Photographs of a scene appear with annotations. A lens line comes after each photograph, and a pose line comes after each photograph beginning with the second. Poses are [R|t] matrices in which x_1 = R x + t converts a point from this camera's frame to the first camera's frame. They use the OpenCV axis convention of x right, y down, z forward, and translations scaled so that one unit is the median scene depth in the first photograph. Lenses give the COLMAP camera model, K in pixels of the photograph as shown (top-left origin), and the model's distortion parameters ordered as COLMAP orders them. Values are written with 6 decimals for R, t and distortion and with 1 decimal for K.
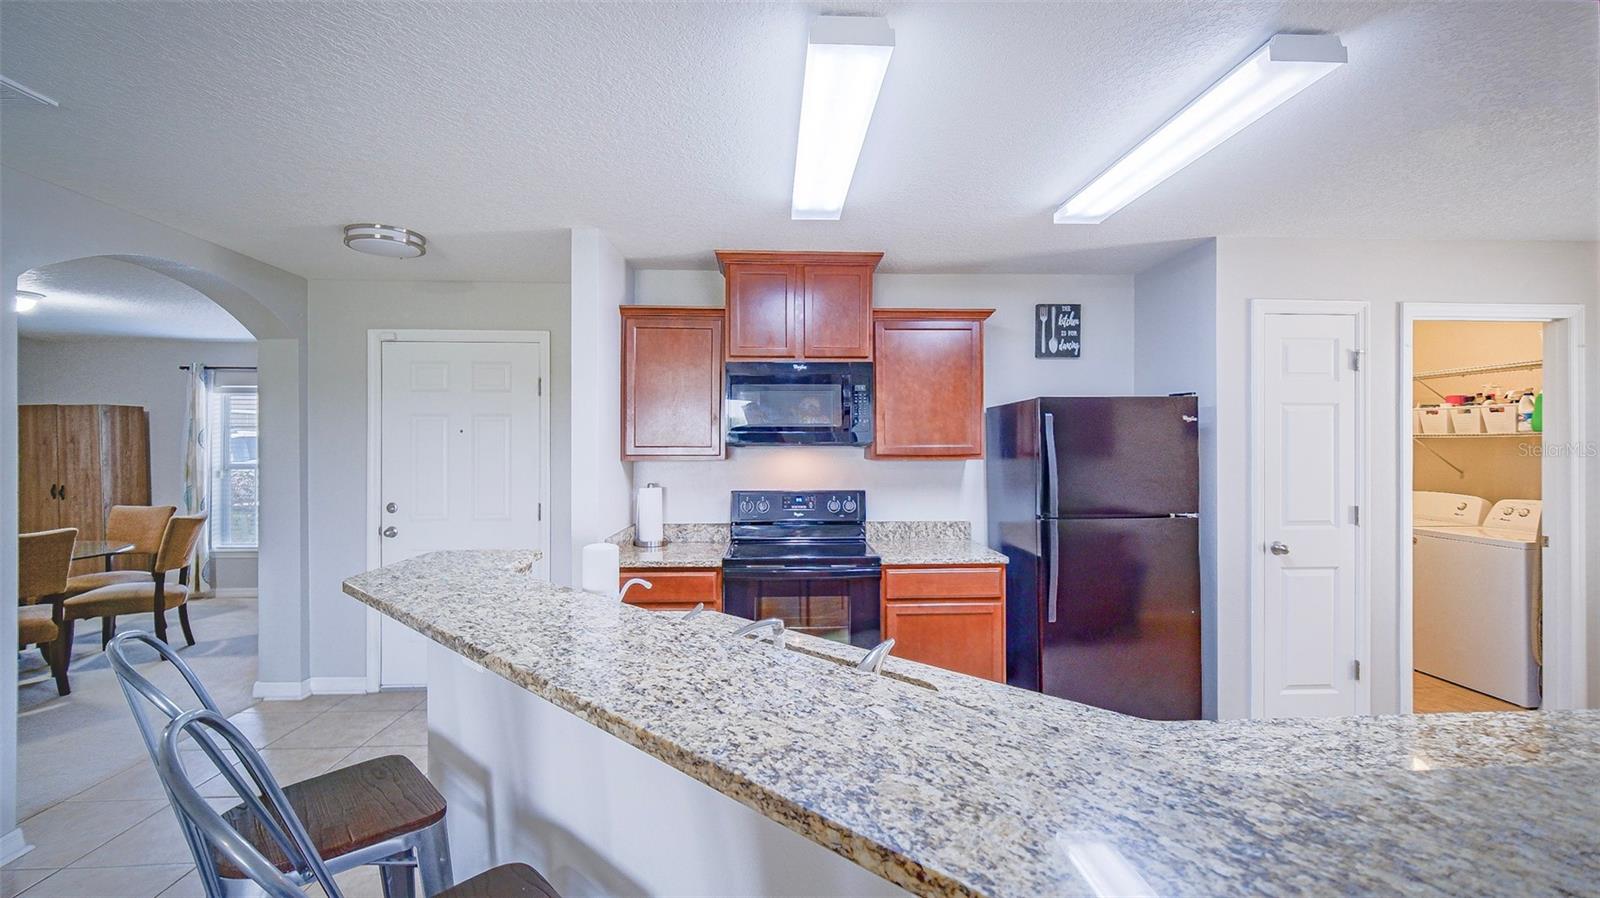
lens RADIAL K [[679.8, 0, 800.0], [0, 679.8, 449.0], [0, 0, 1]] dist [-0.002703, -0.000008]
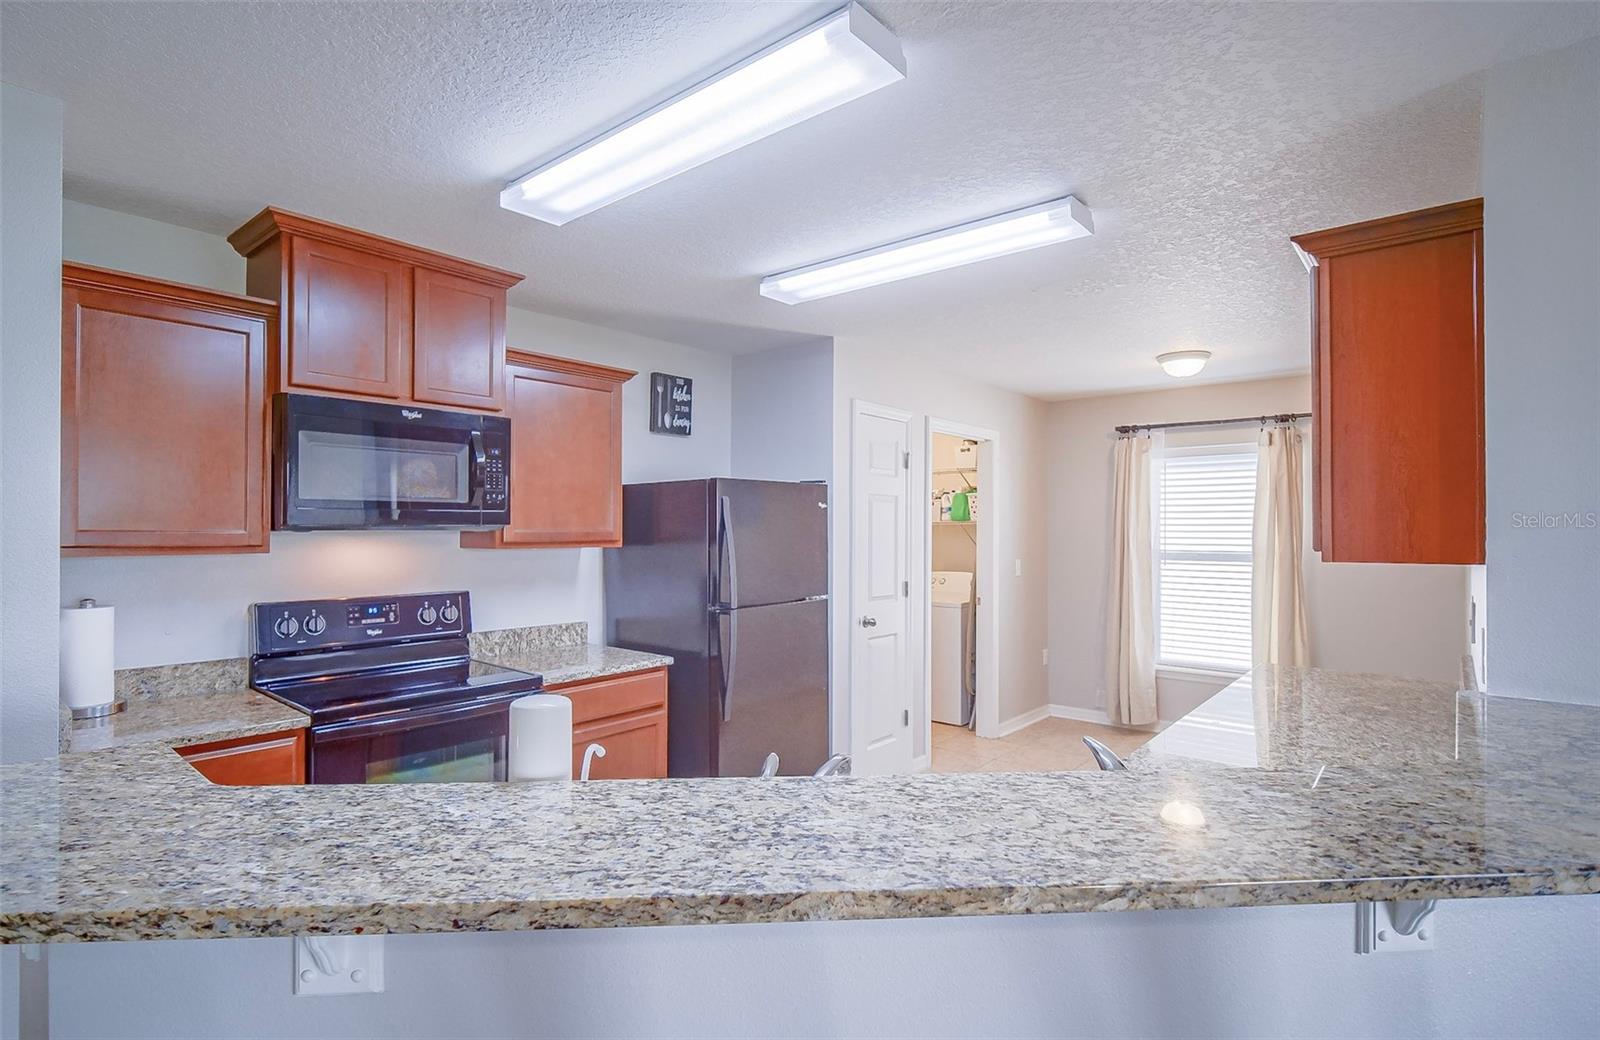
lens RADIAL K [[784.1, 0, 799.1], [0, 784.1, 524.9], [0, 0, 1]] dist [-0.000531, -0.000697]
pose [[0.682139, 0.007470, 0.731184, -0.274899], [0.000422, 0.999944, -0.010610, -0.001007], [-0.731222, 0.007546, 0.682098, 0.159316]]
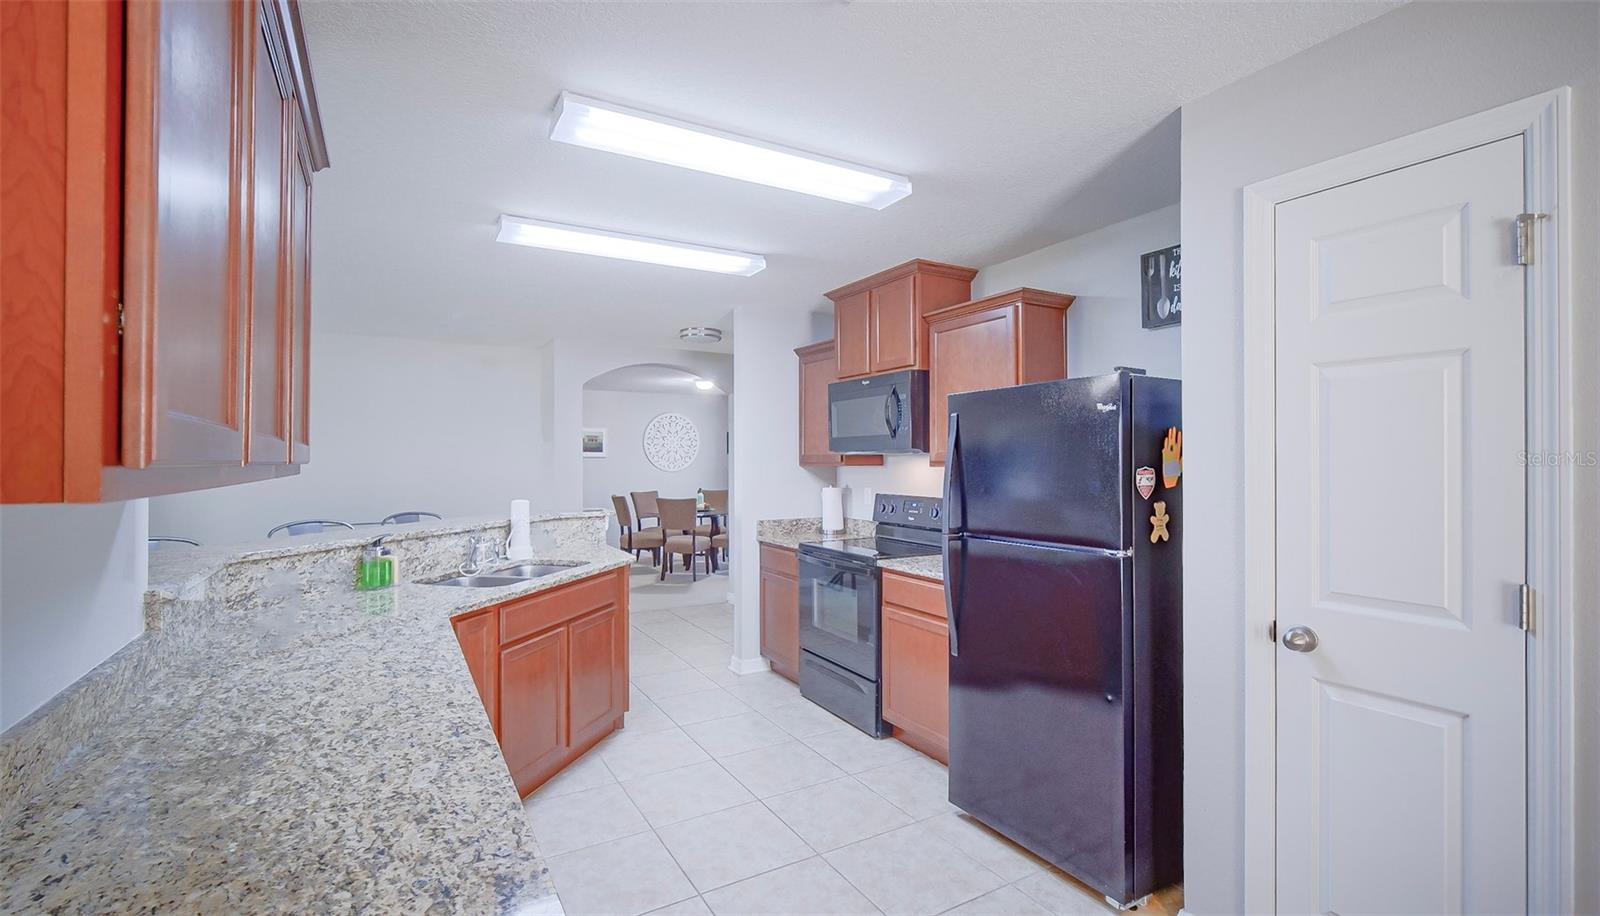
lens RADIAL K [[695.3, 0, 793.8], [0, 695.3, 456.1], [0, 0, 1]] dist [-0.001792, -0.000225]
pose [[0.458387, -0.003207, -0.888747, 0.840806], [-0.003899, 0.999977, -0.005620, 0.007124], [0.888744, 0.006041, 0.458364, 0.333901]]
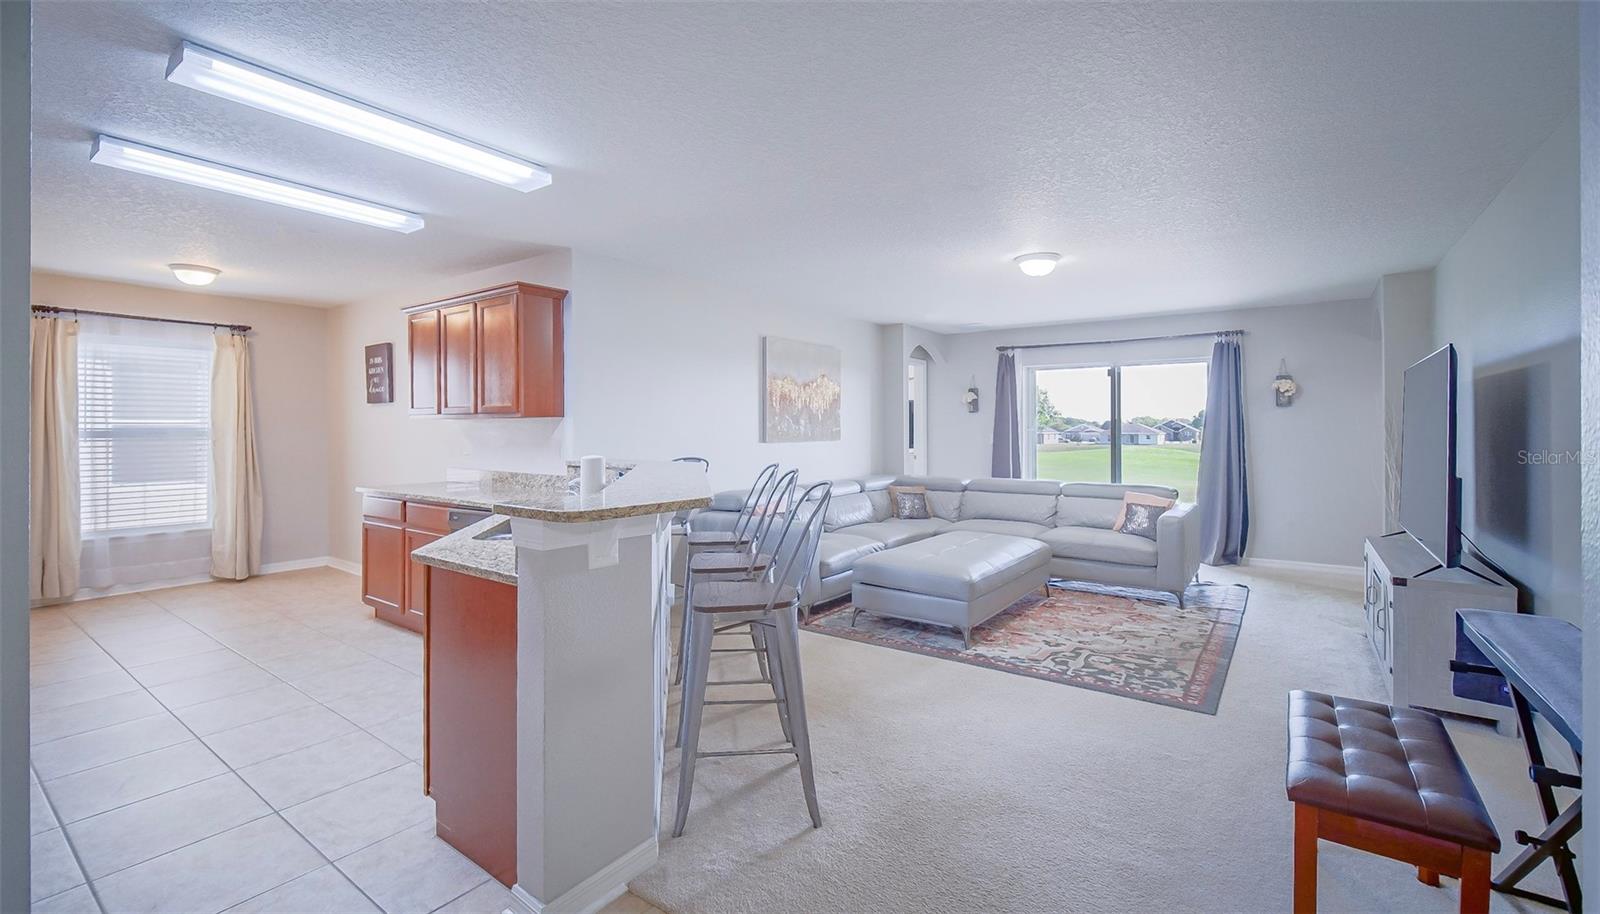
lens RADIAL K [[690.4, 0, 773.7], [0, 690.4, 432.7], [0, 0, 1]] dist [-0.002526, -0.000324]
pose [[-0.765199, -0.001277, 0.643793, -0.669716], [0.005557, 0.999948, 0.008590, 0.034149], [-0.643770, 0.010151, -0.765152, 0.819008]]
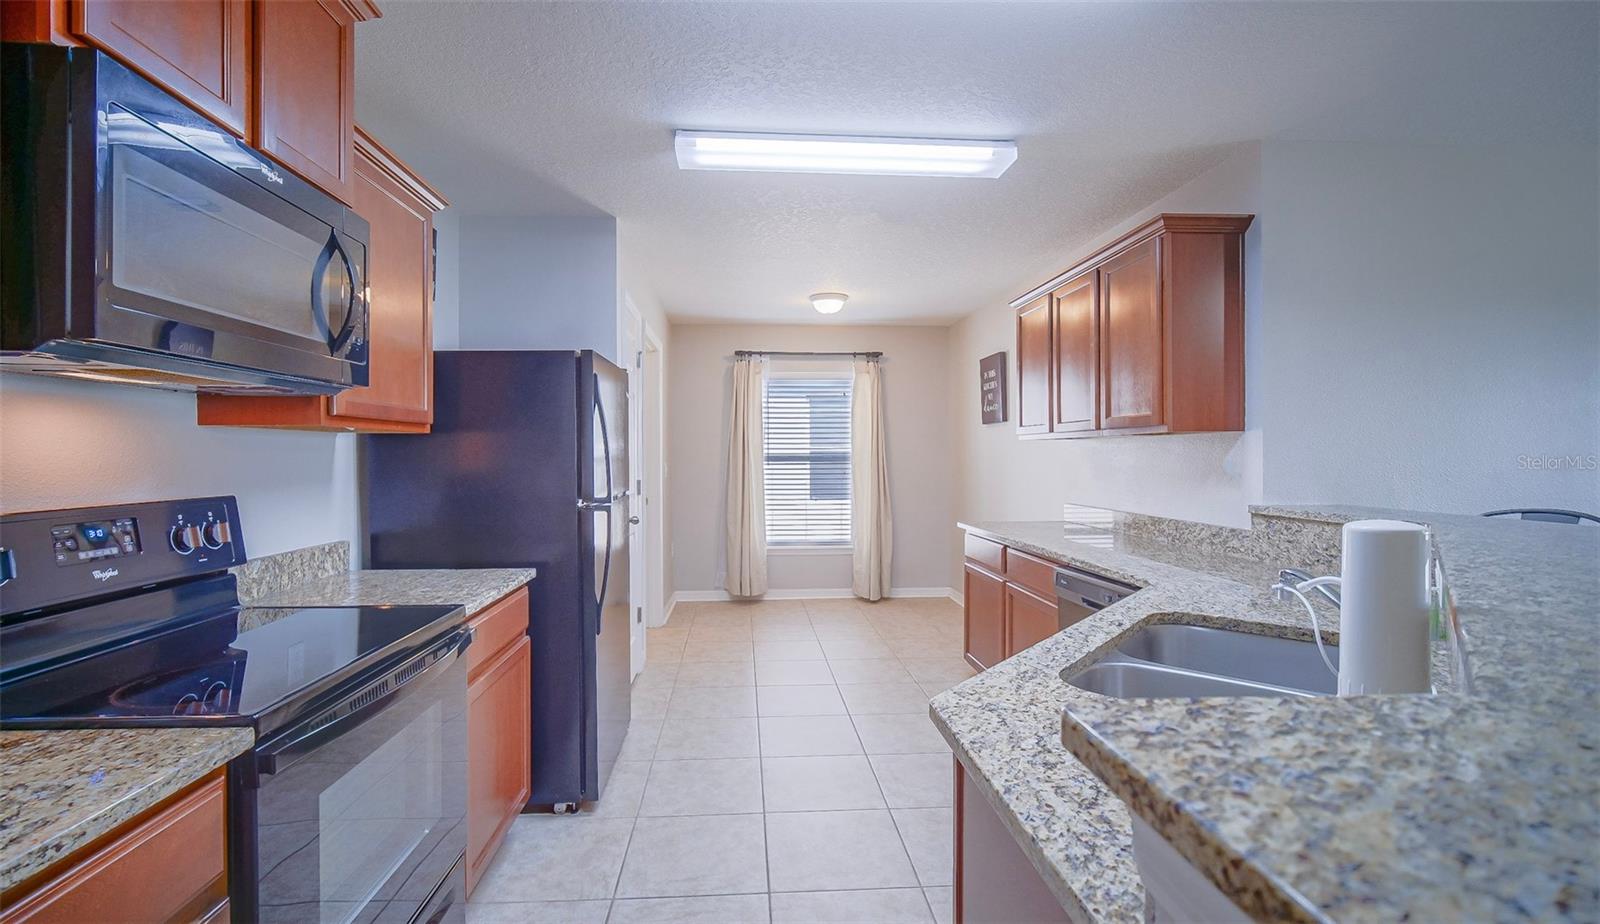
lens RADIAL K [[693.5, 0, 786.8], [0, 693.5, 452.6], [0, 0, 1]] dist [-0.001727, -0.000453]
pose [[-0.016647, 0.005048, 0.999849, -0.354029], [0.007075, 0.999963, -0.004931, 0.037286], [-0.999836, 0.006992, -0.016682, 0.636918]]
